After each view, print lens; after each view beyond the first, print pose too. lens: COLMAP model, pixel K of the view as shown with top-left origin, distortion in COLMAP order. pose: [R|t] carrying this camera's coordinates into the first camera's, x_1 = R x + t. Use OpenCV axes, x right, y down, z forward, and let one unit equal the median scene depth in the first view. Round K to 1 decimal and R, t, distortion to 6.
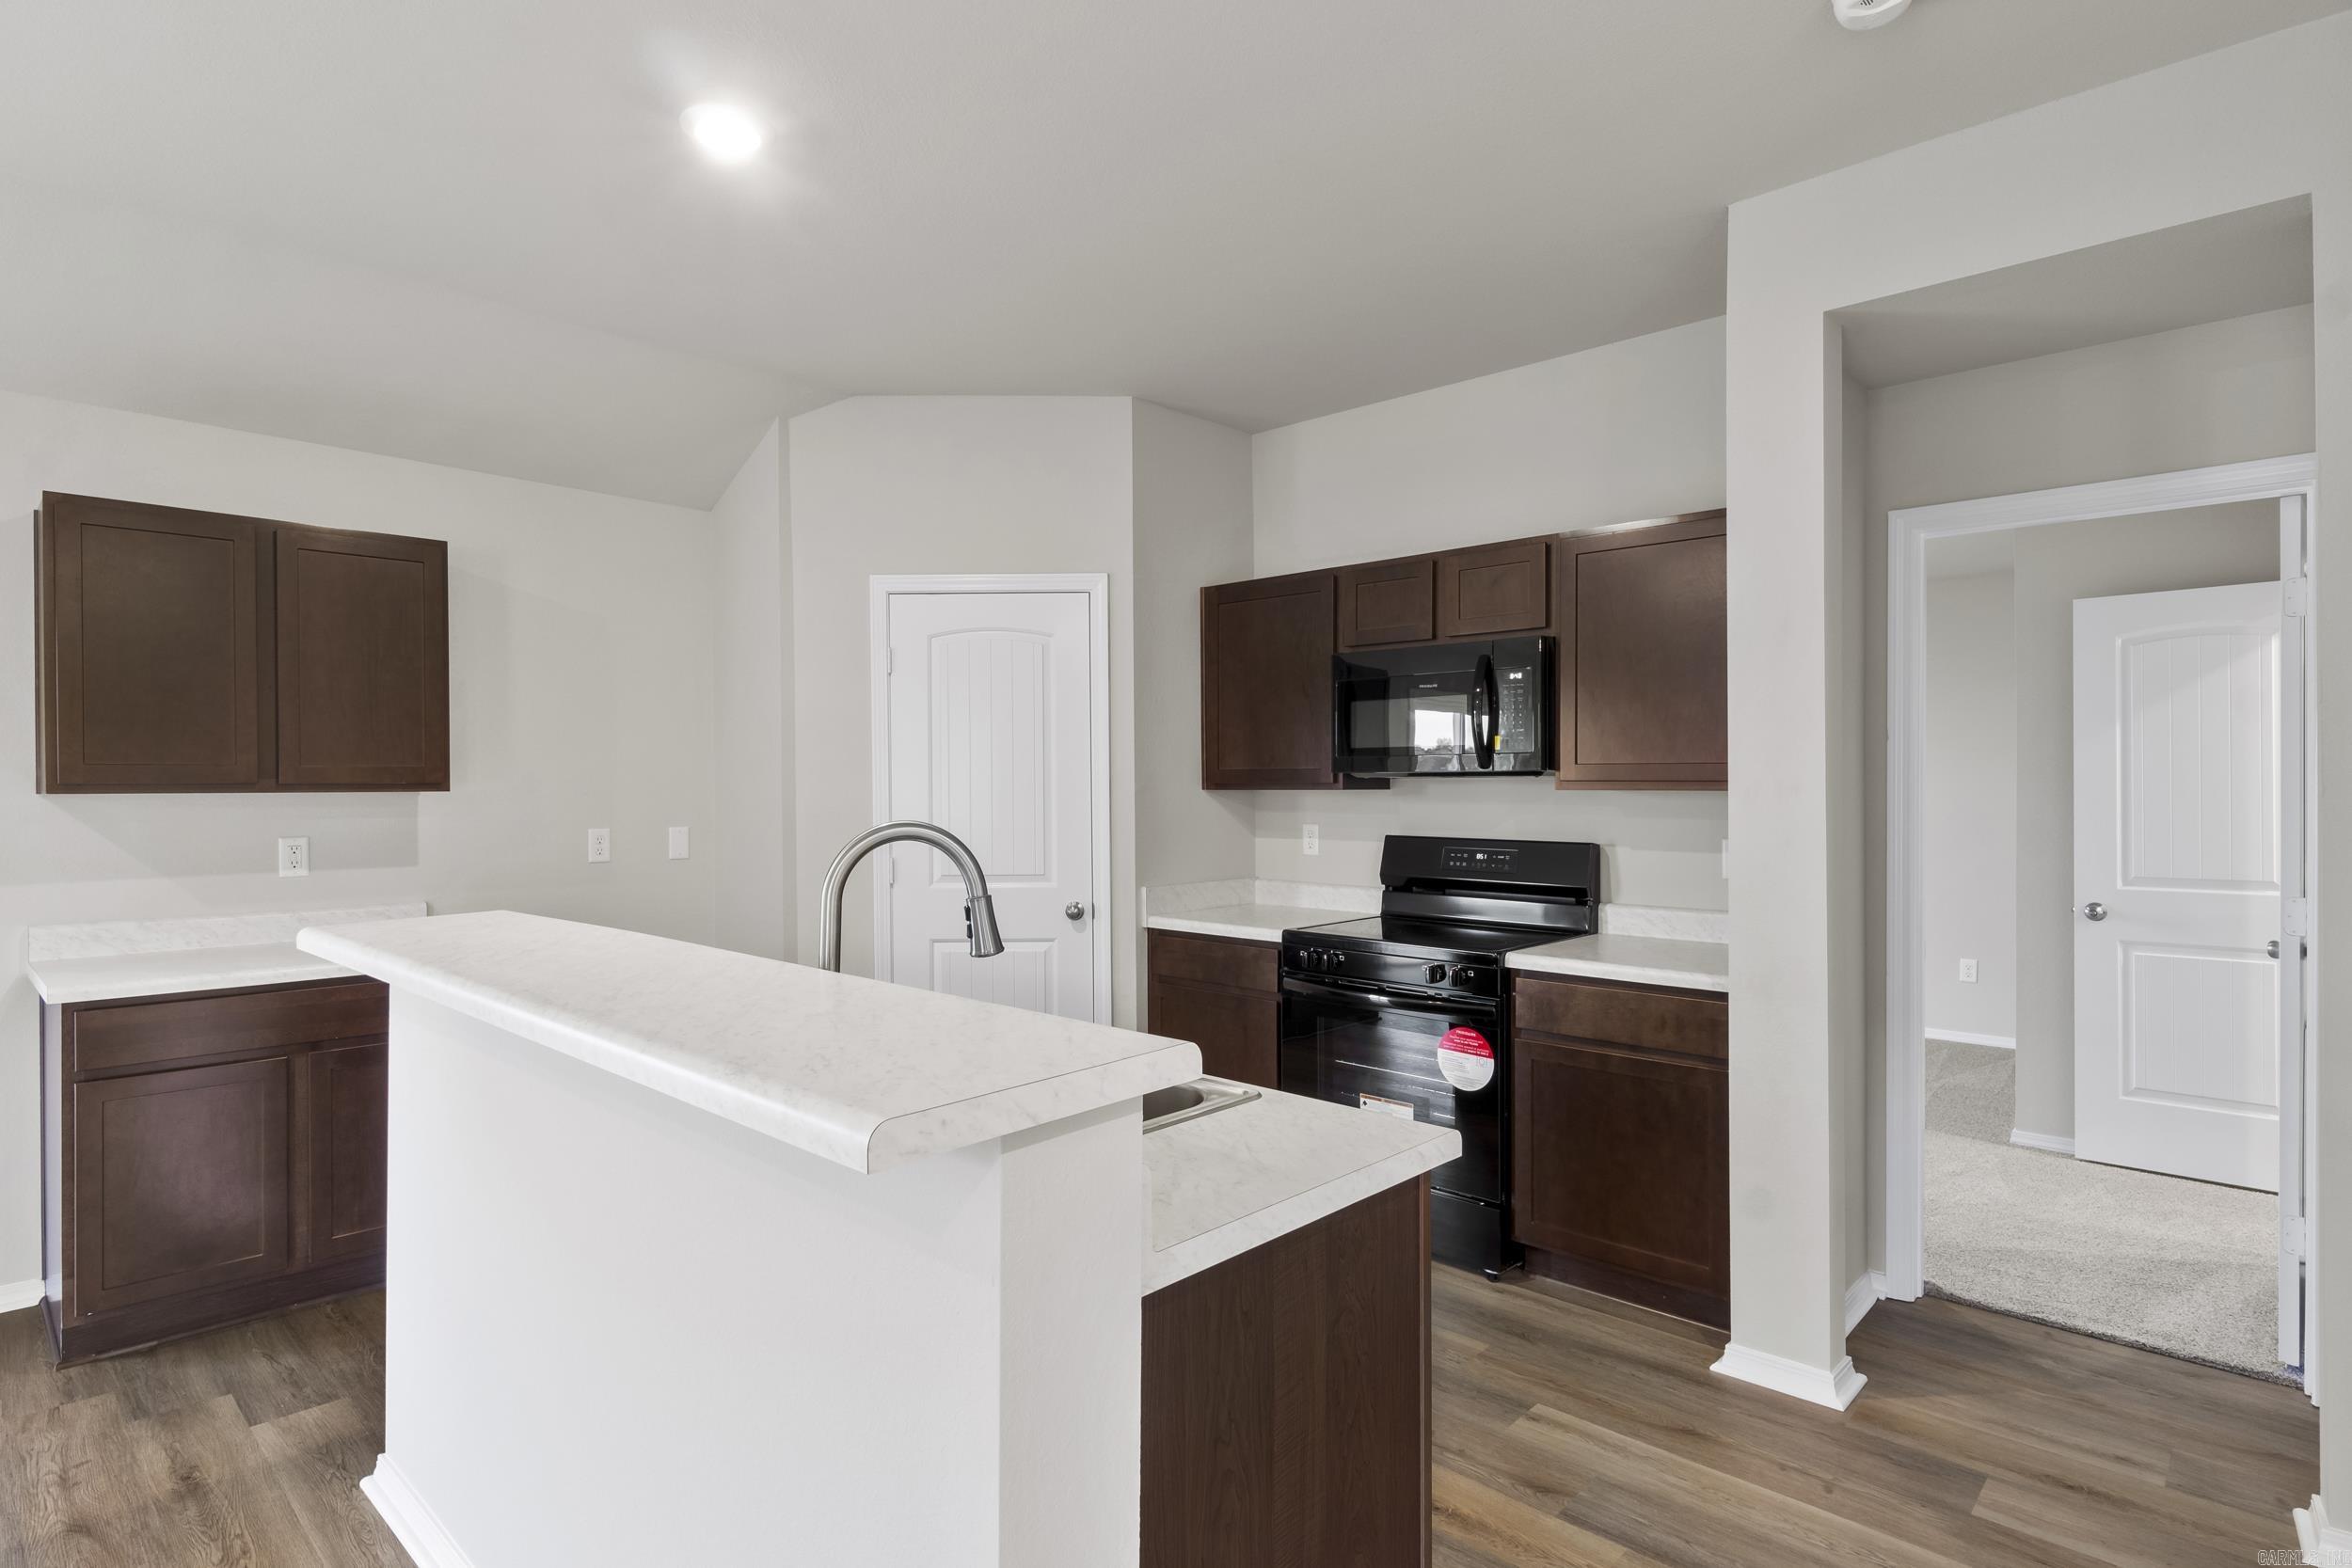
lens RADIAL K [[1205.7, 0, 1151.2], [0, 1205.7, 784.7], [0, 0, 1]] dist [-0.004100, 0.001056]
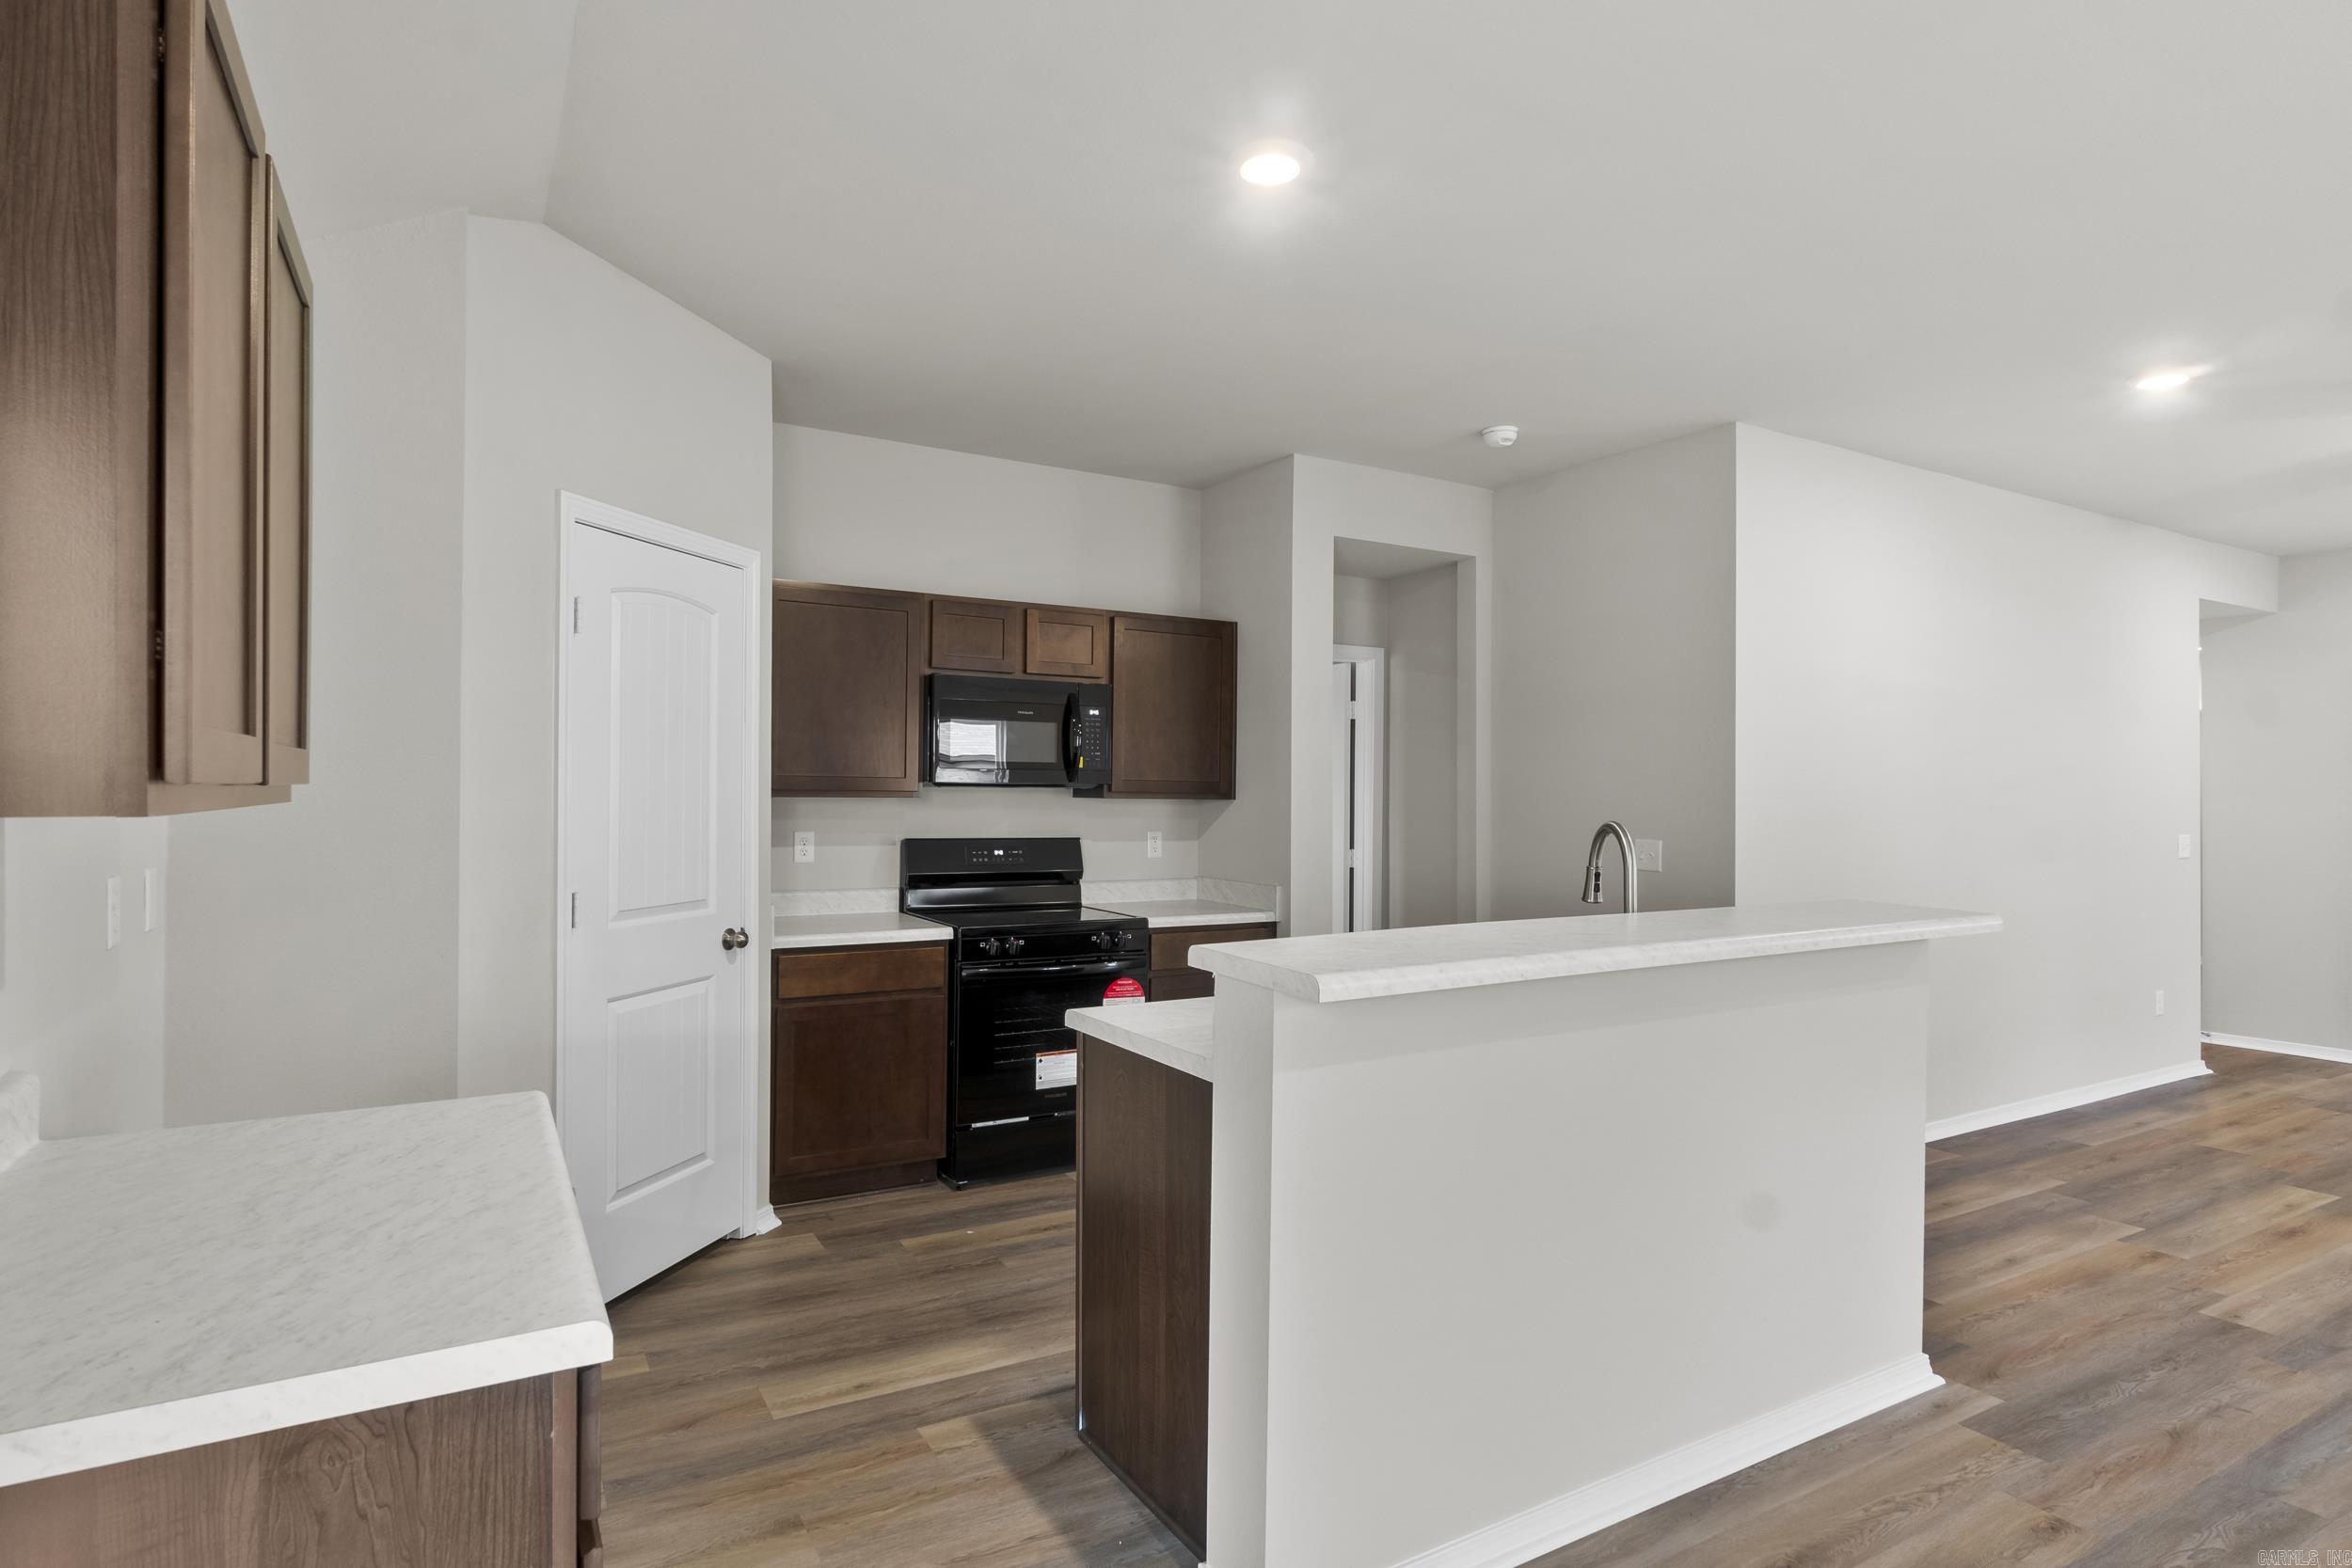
lens RADIAL K [[1205.7, 0, 1151.2], [0, 1205.7, 784.7], [0, 0, 1]] dist [-0.004100, 0.001056]
pose [[0.284841, 0.009531, 0.958527, -0.884617], [-0.008129, 0.999939, -0.007527, -0.000902], [-0.958540, -0.005647, 0.284901, 0.524211]]
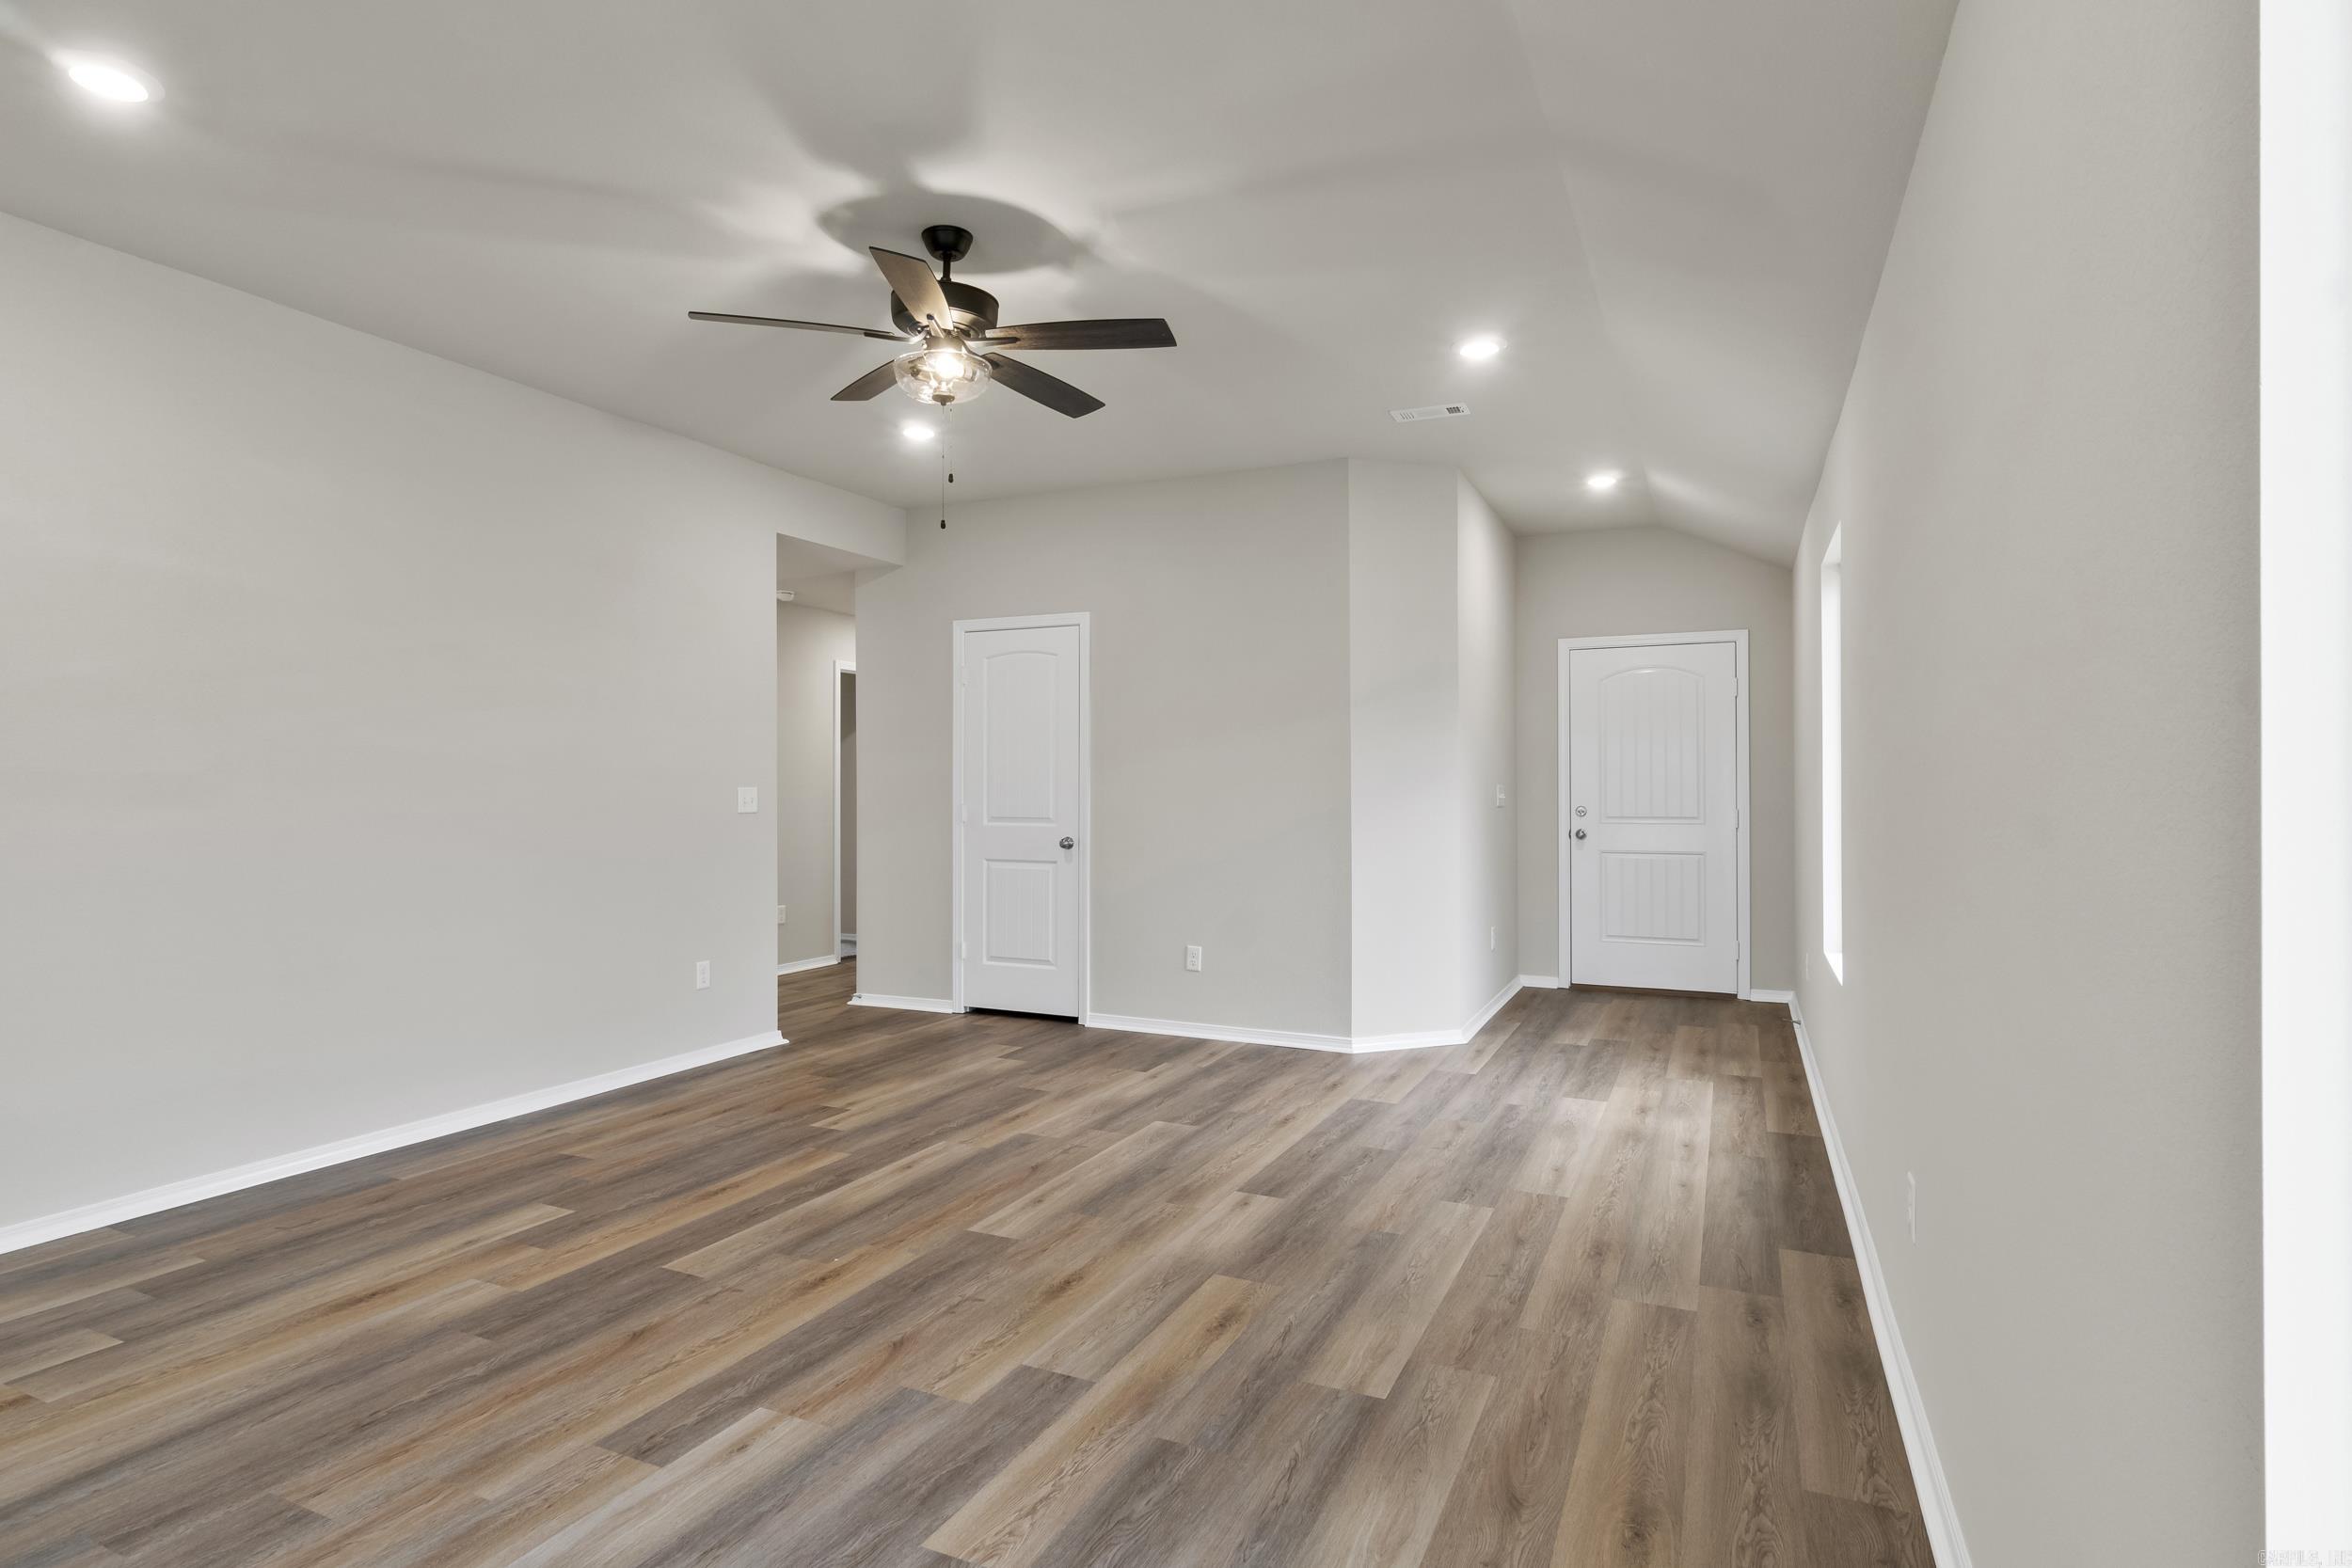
lens RADIAL K [[1205.7, 0, 1151.2], [0, 1205.7, 784.7], [0, 0, 1]] dist [-0.004100, 0.001056]
pose [[-0.305926, 0.003060, 0.952050, -0.497897], [0.002784, 0.999993, -0.002319, 0.046156], [-0.952051, 0.001941, -0.305932, -0.344116]]
